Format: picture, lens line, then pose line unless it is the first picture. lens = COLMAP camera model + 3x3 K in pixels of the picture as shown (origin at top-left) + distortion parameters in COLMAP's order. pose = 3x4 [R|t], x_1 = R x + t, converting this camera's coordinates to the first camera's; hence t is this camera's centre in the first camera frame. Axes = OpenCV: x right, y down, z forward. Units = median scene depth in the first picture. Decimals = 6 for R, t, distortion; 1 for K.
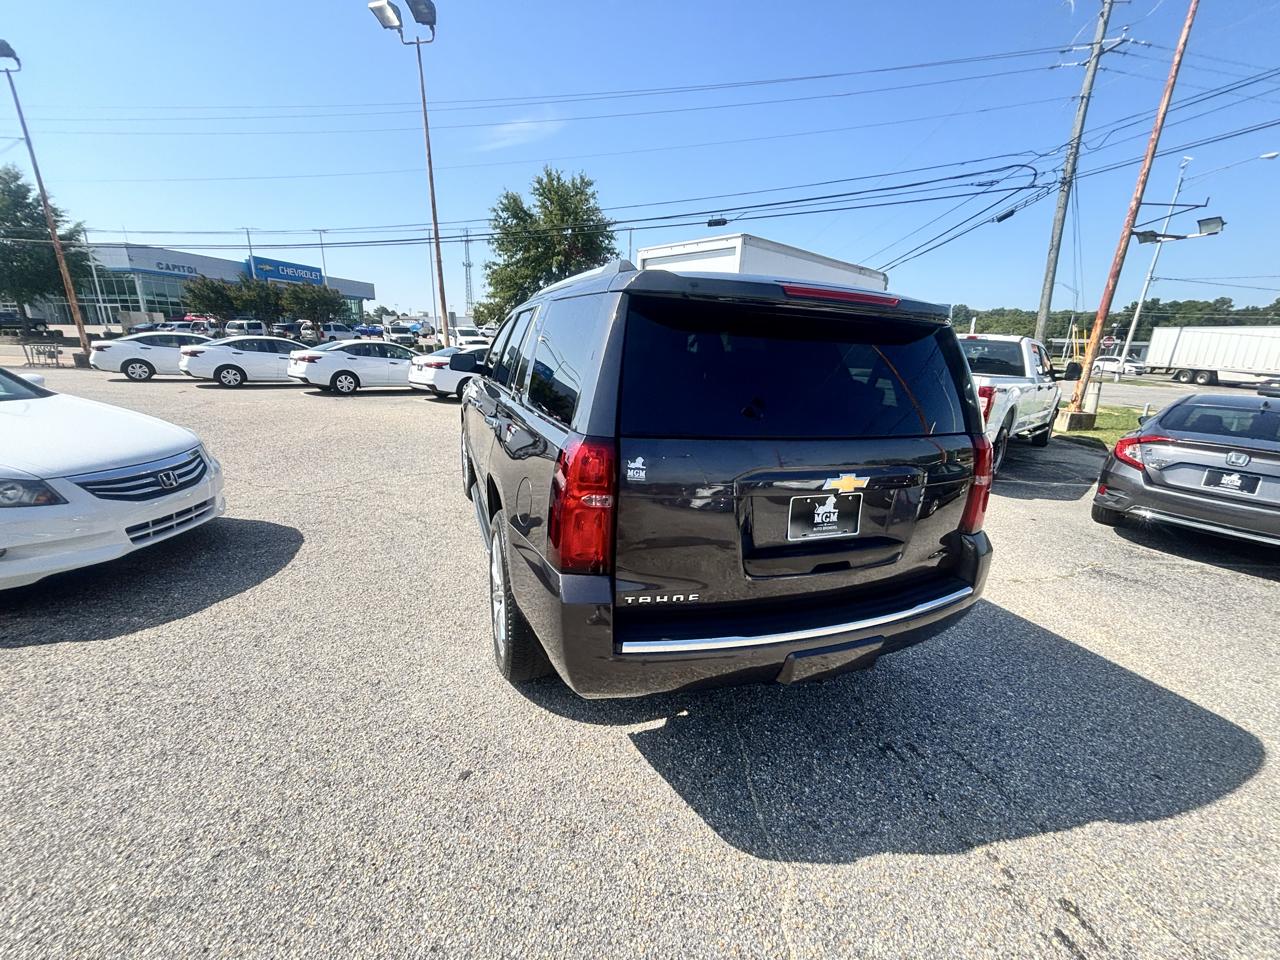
lens RADIAL K [[514.3, 0, 642.9], [0, 514.3, 476.2], [0, 0, 1]] dist [-0.000492, 0.000812]
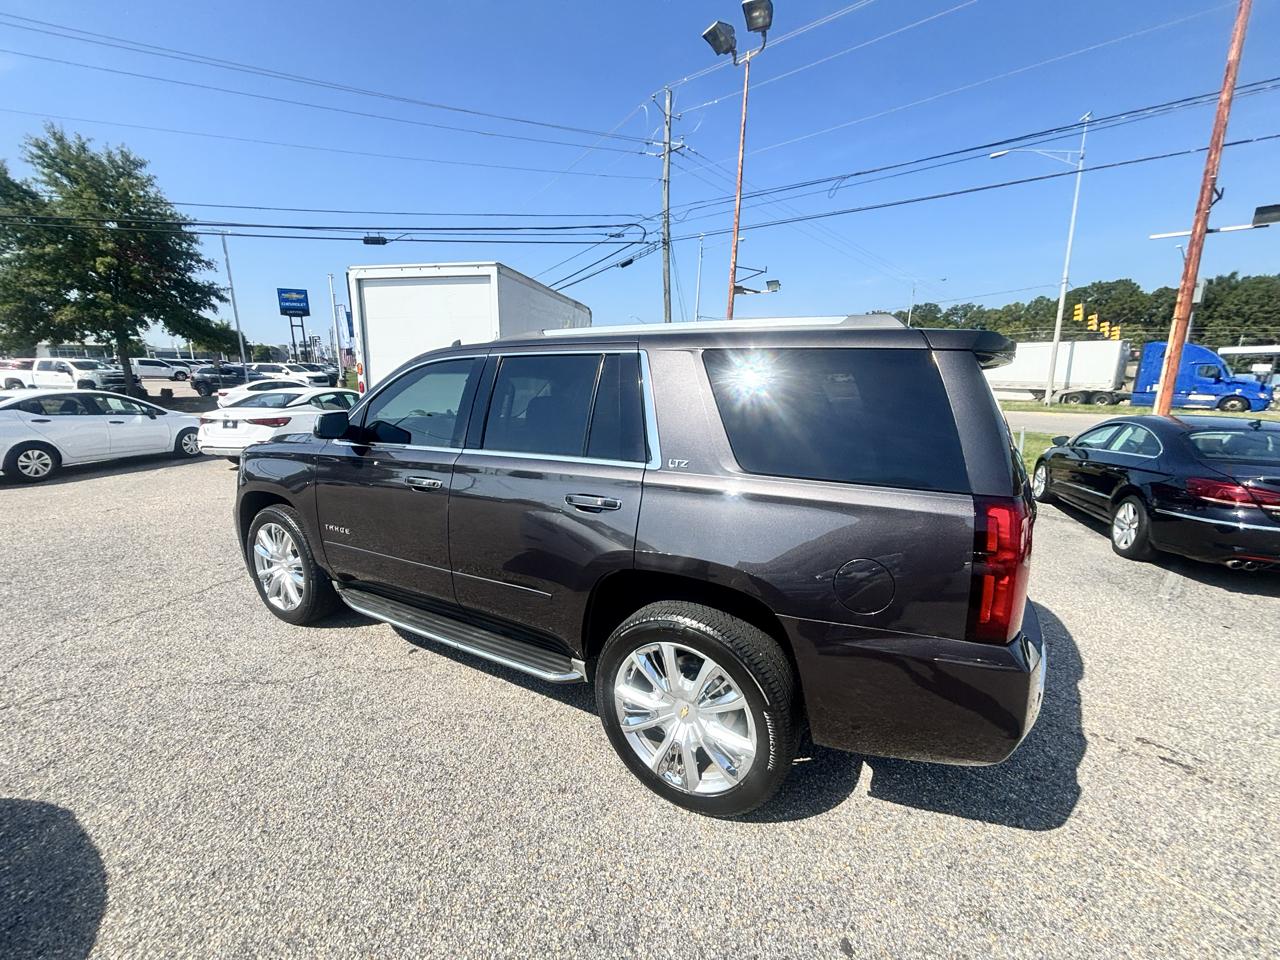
lens RADIAL K [[514.3, 0, 641.2], [0, 514.3, 474.3], [0, 0, 1]] dist [-0.000492, 0.000812]
pose [[0.781551, -0.153291, 0.604715, -0.181467], [0.181913, 0.983213, 0.014129, -0.038086], [-0.596729, 0.098963, 0.796317, 0.092403]]
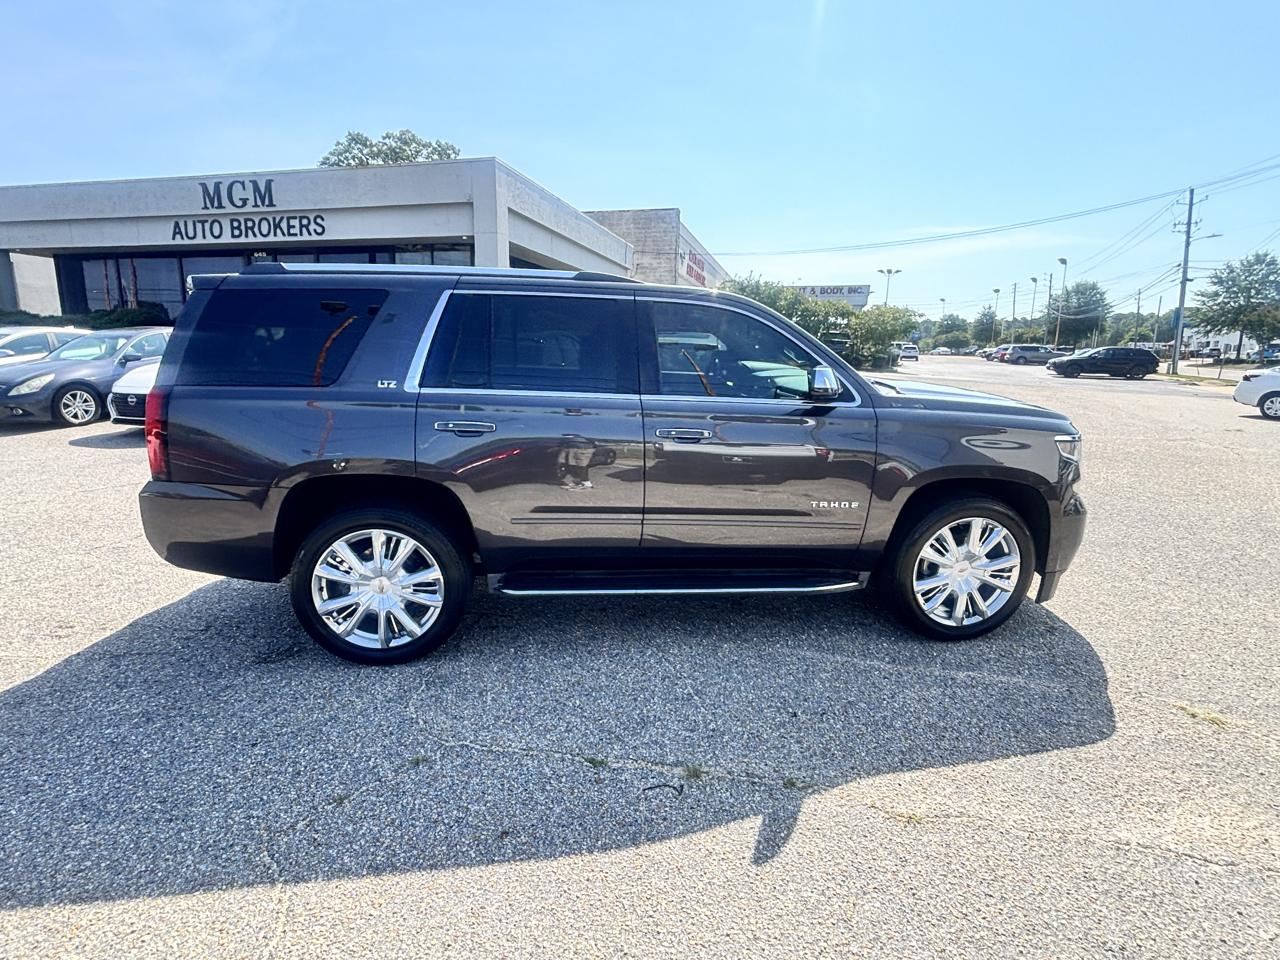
lens RADIAL K [[658.1, 0, 637.5], [0, 658.1, 477.2], [0, 0, 1]] dist [-0.012727, 0.009060]
pose [[-0.262539, 0.157814, -0.951929, 0.359791], [-0.267679, 0.935903, 0.228982, -0.101486], [0.927050, 0.314928, -0.203467, 0.472160]]
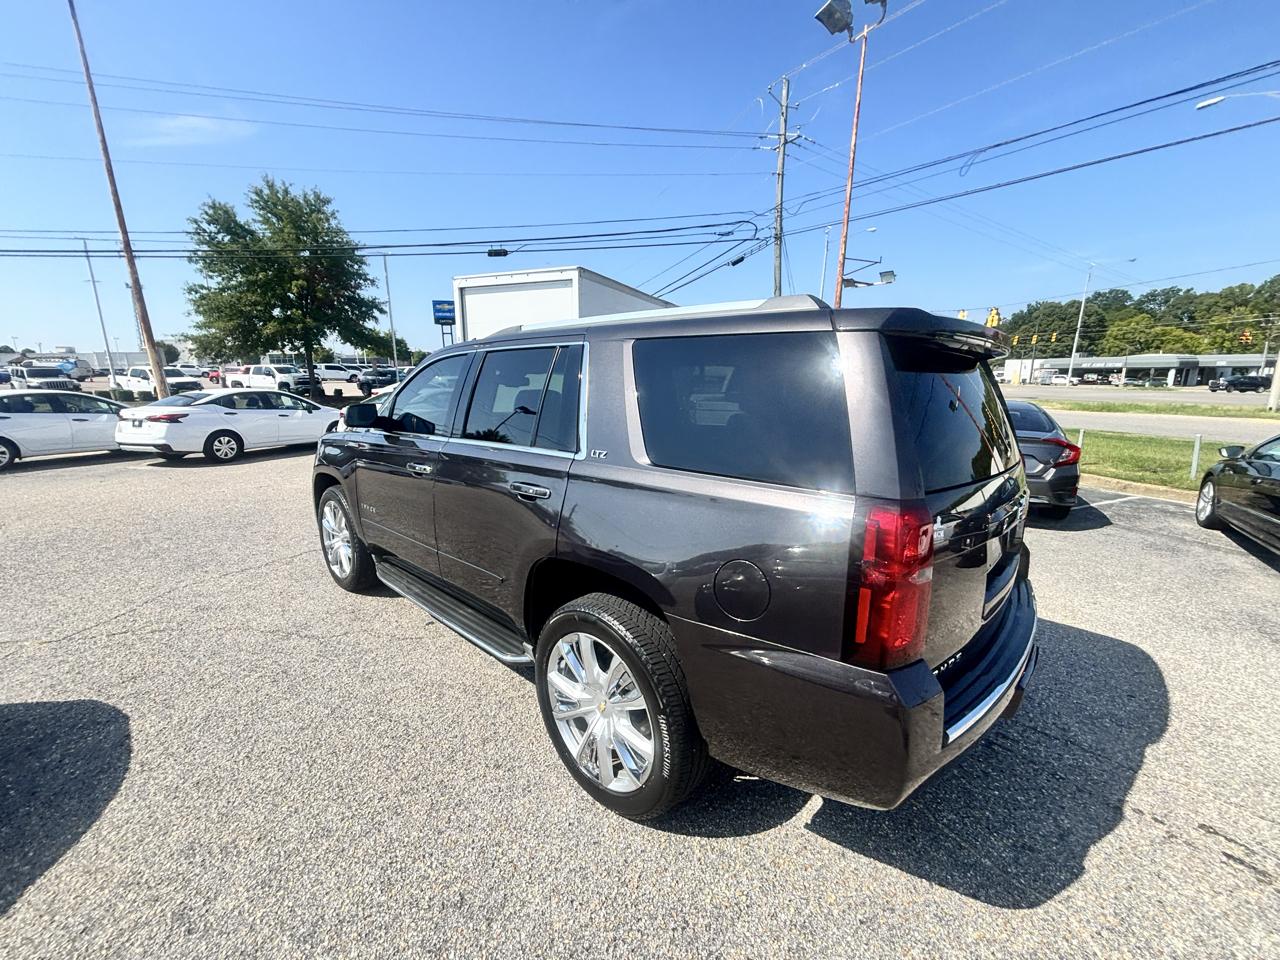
lens RADIAL K [[514.3, 0, 640.8], [0, 514.3, 474.9], [0, 0, 1]] dist [-0.000492, 0.000812]
pose [[0.902789, -0.119967, 0.413014, -0.121362], [0.142557, 0.989491, -0.024194, -0.023066], [-0.405771, 0.080720, 0.910403, 0.058613]]
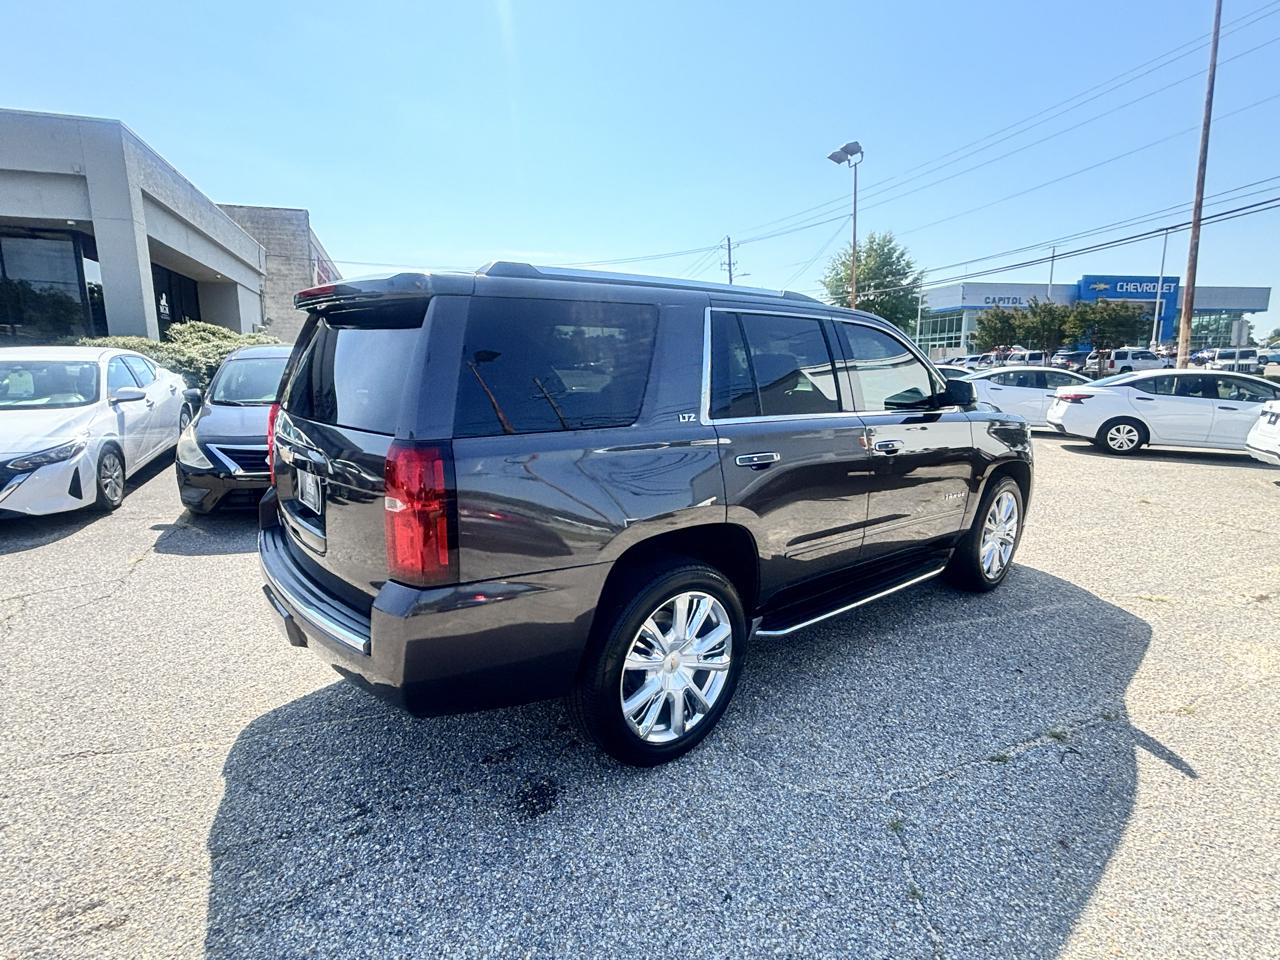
lens RADIAL K [[658.1, 0, 640.8], [0, 658.1, 476.2], [0, 0, 1]] dist [-0.012727, 0.009060]
pose [[0.319764, 0.131505, -0.938327, 0.330440], [-0.229620, 0.971556, 0.057912, -0.033001], [0.919253, 0.196940, 0.340864, 0.203604]]
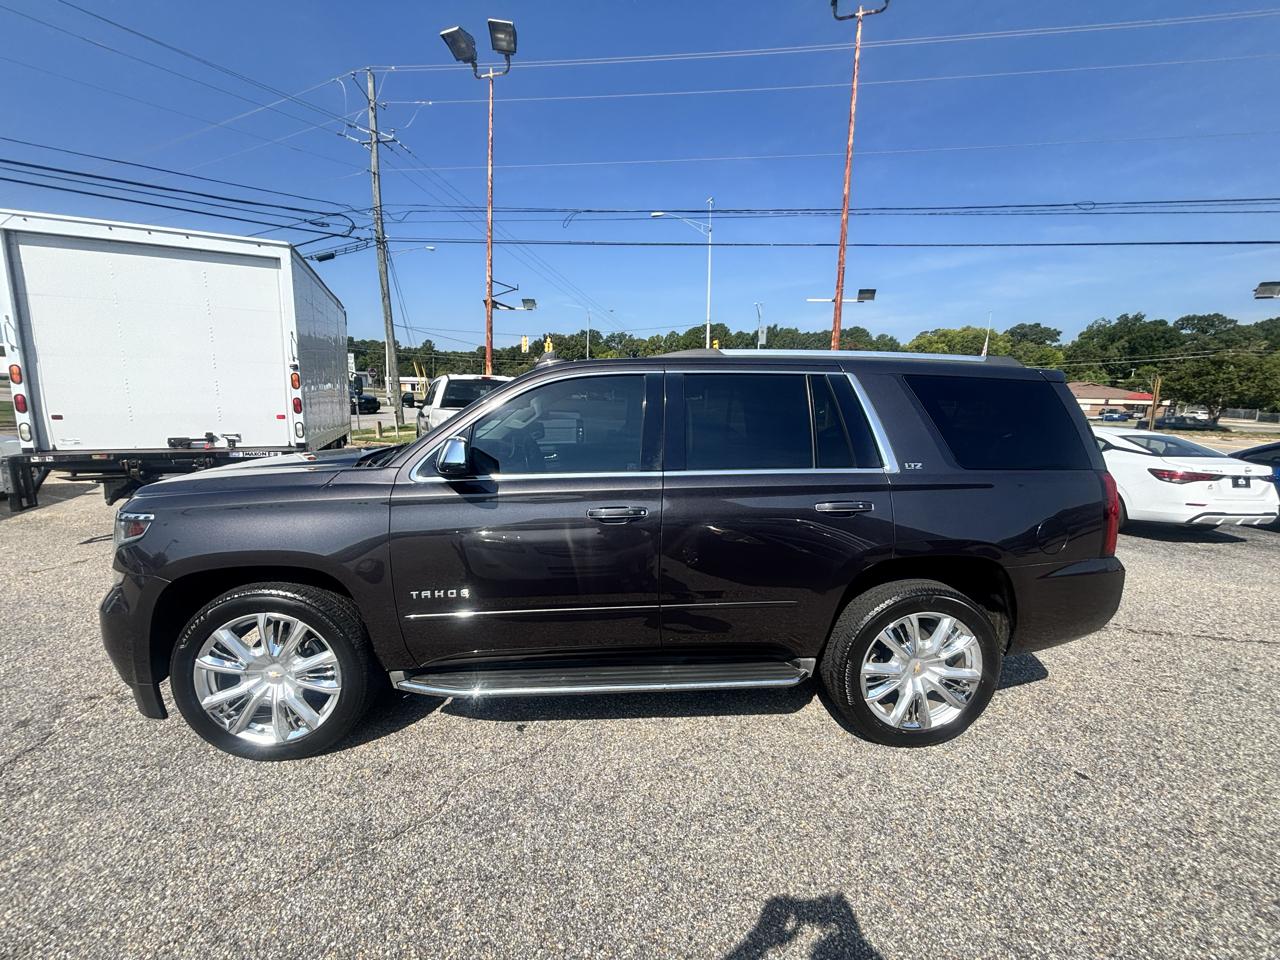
lens RADIAL K [[514.3, 0, 640.7], [0, 514.3, 474.5], [0, 0, 1]] dist [-0.000492, 0.000812]
pose [[0.306549, -0.181507, 0.934389, -0.311049], [0.234549, 0.965786, 0.110656, -0.087394], [-0.922505, 0.185238, 0.338633, 0.267237]]
